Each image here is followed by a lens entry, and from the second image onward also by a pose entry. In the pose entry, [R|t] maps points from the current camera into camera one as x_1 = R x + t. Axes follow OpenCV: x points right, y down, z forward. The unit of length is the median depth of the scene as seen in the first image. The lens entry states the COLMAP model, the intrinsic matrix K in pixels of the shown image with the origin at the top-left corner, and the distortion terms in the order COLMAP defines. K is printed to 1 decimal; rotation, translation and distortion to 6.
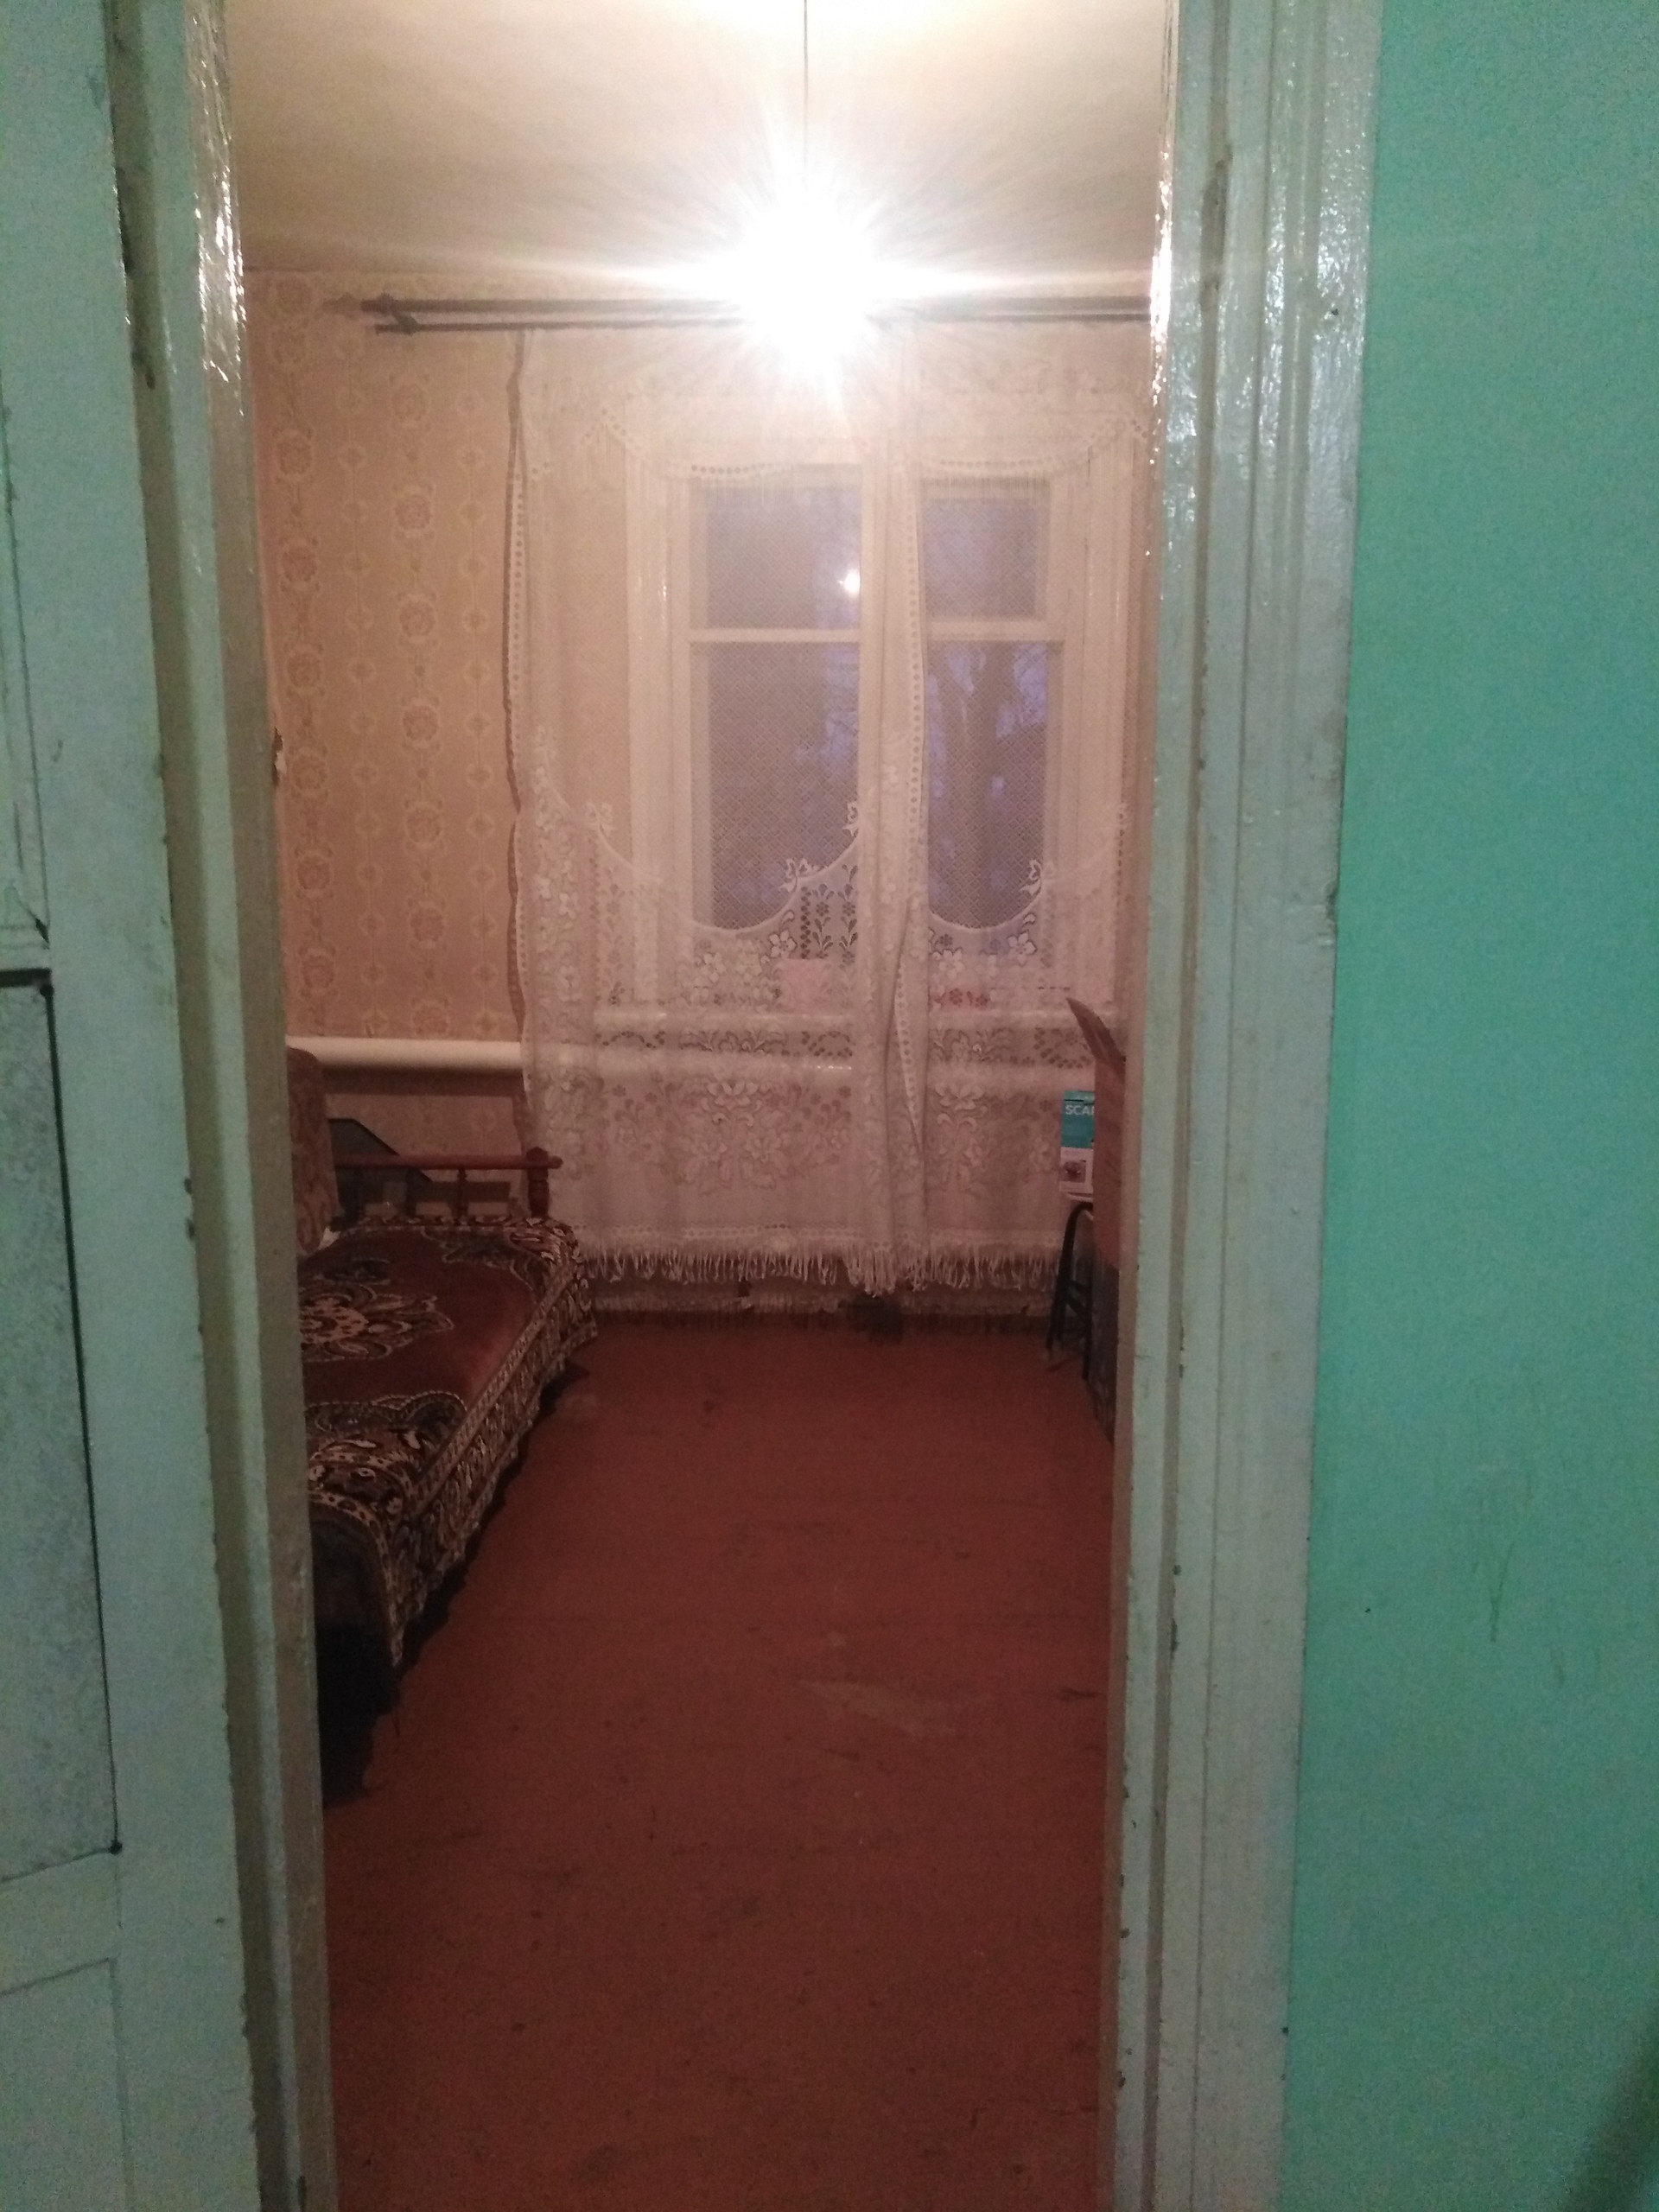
lens RADIAL K [[1669.6, 0, 829.5], [0, 1669.6, 1106.0], [0, 0, 1]] dist [0.036603, -0.048828]
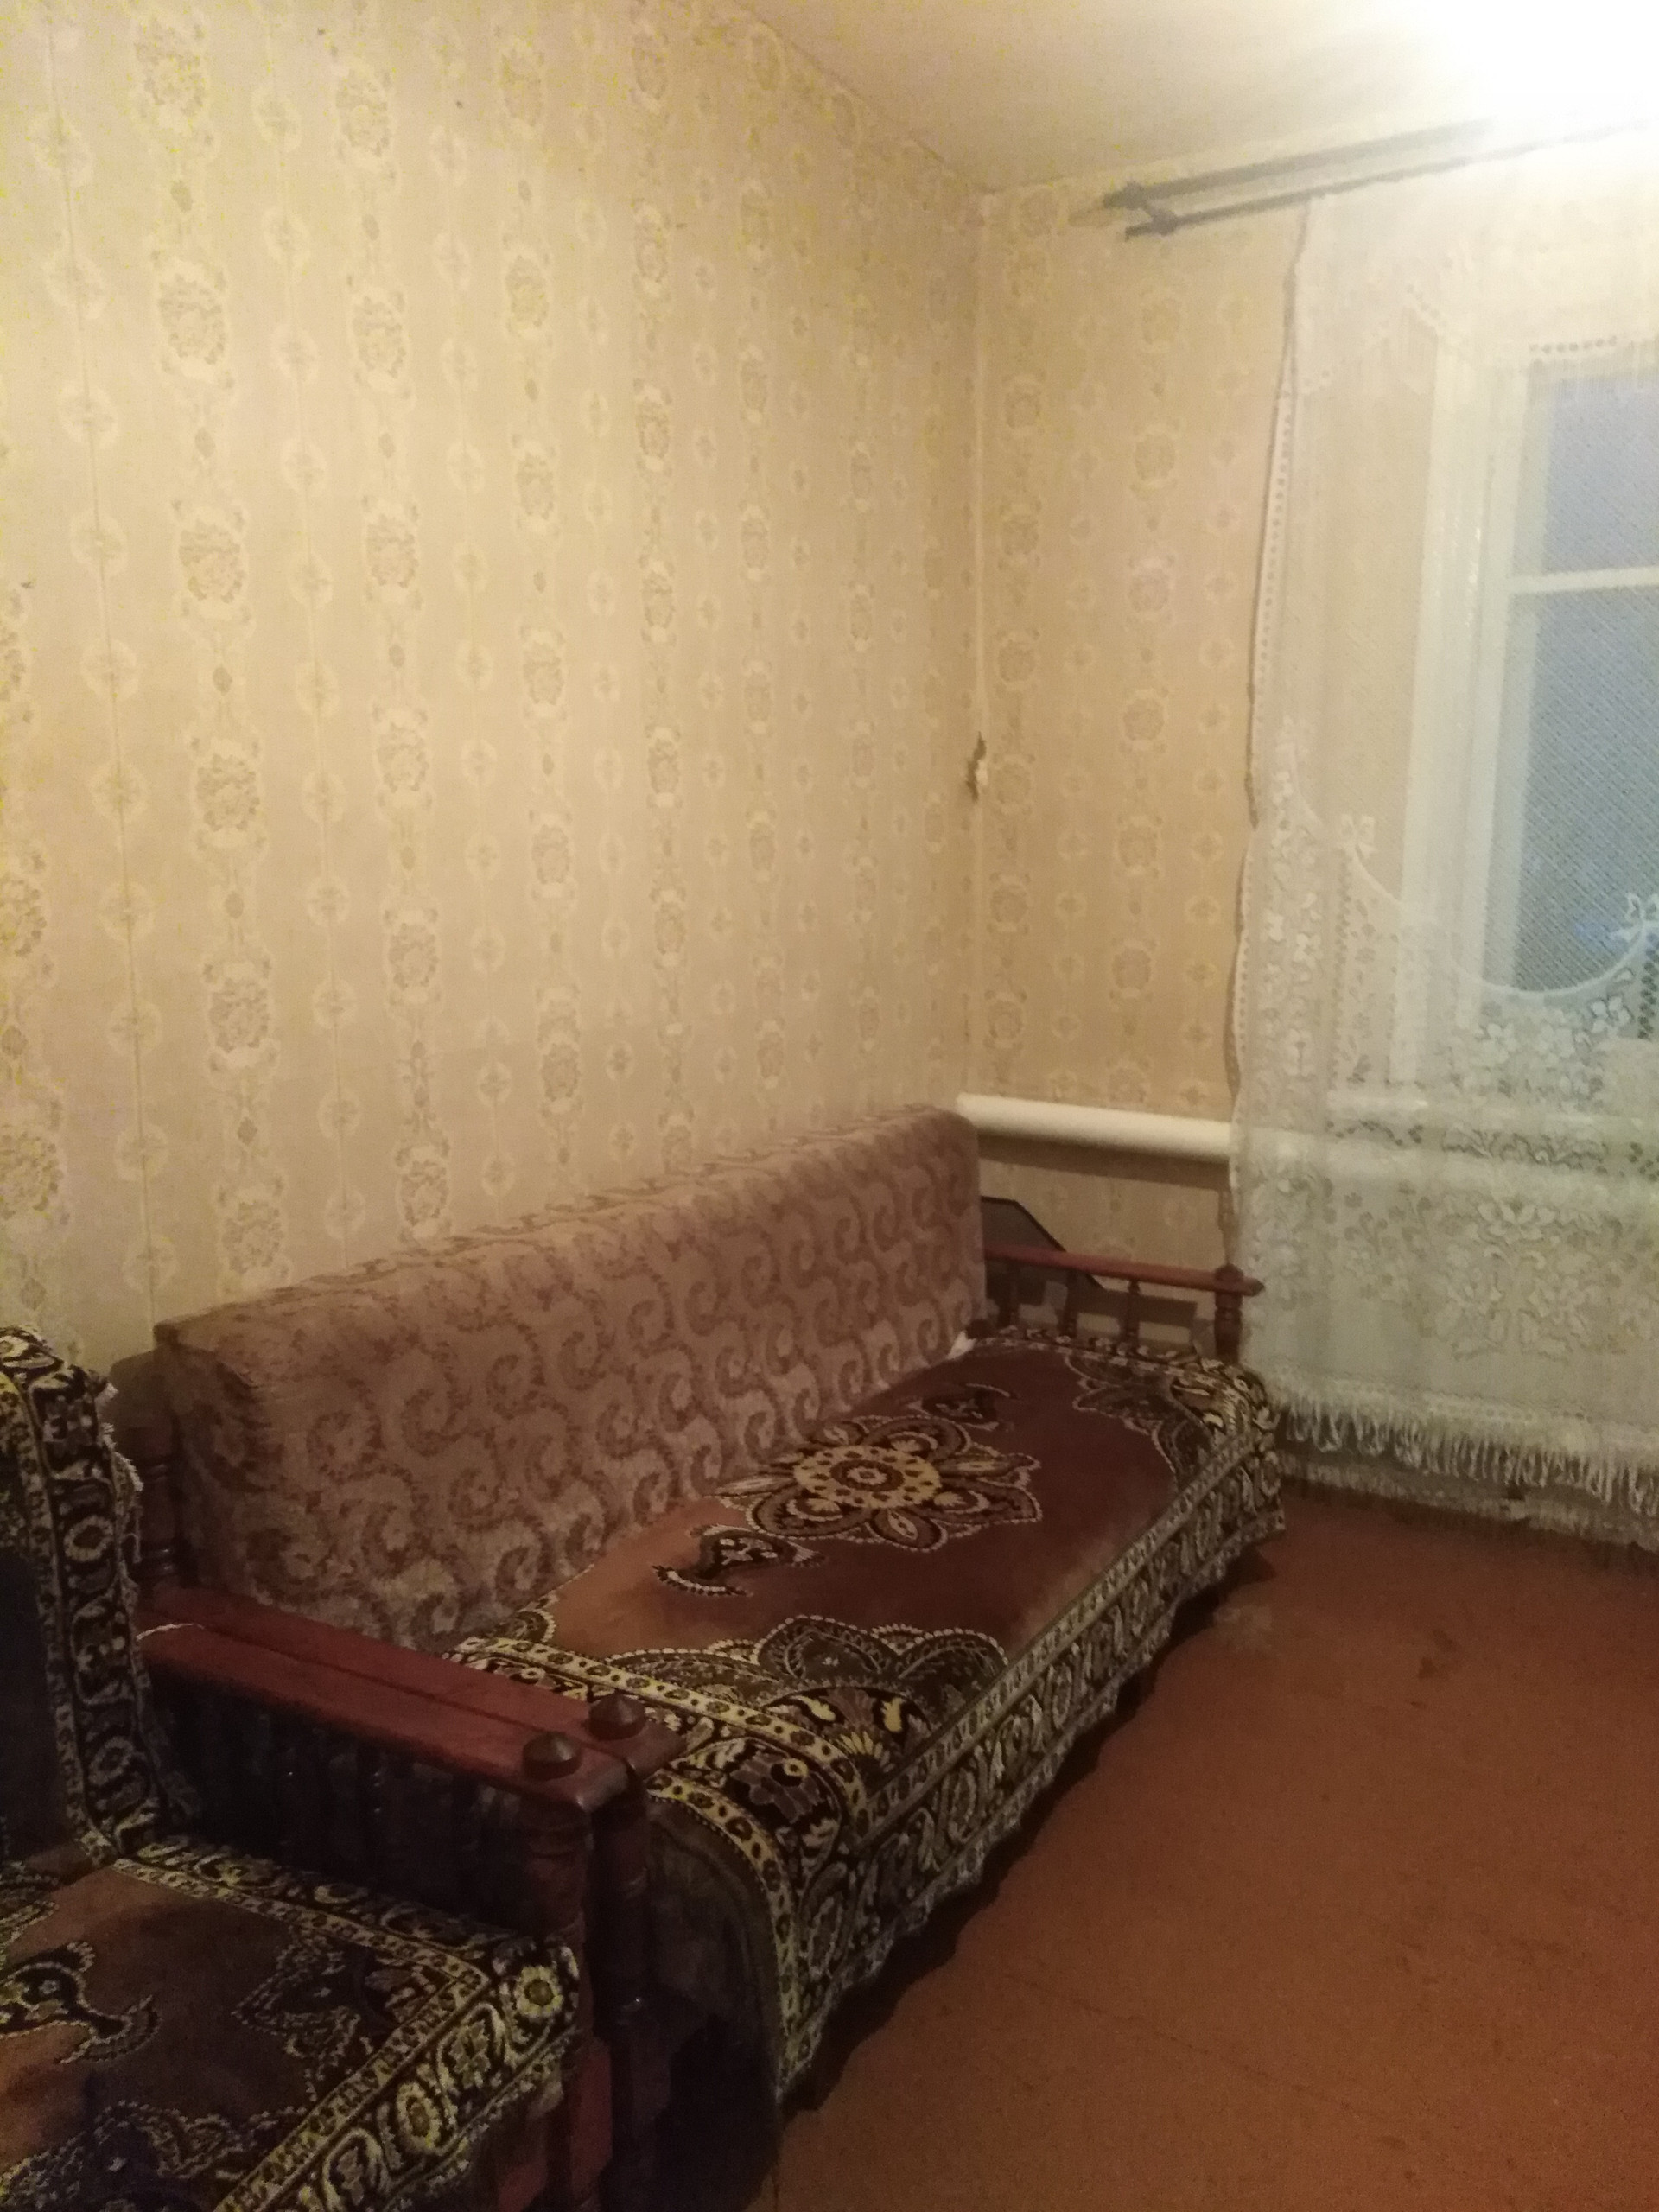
lens RADIAL K [[1669.6, 0, 829.5], [0, 1669.6, 1106.0], [0, 0, 1]] dist [0.036603, -0.048828]
pose [[0.872442, 0.078470, -0.482378, 0.027990], [-0.087769, 0.996135, 0.003303, -0.033382], [0.480773, 0.039456, 0.875957, 0.233597]]
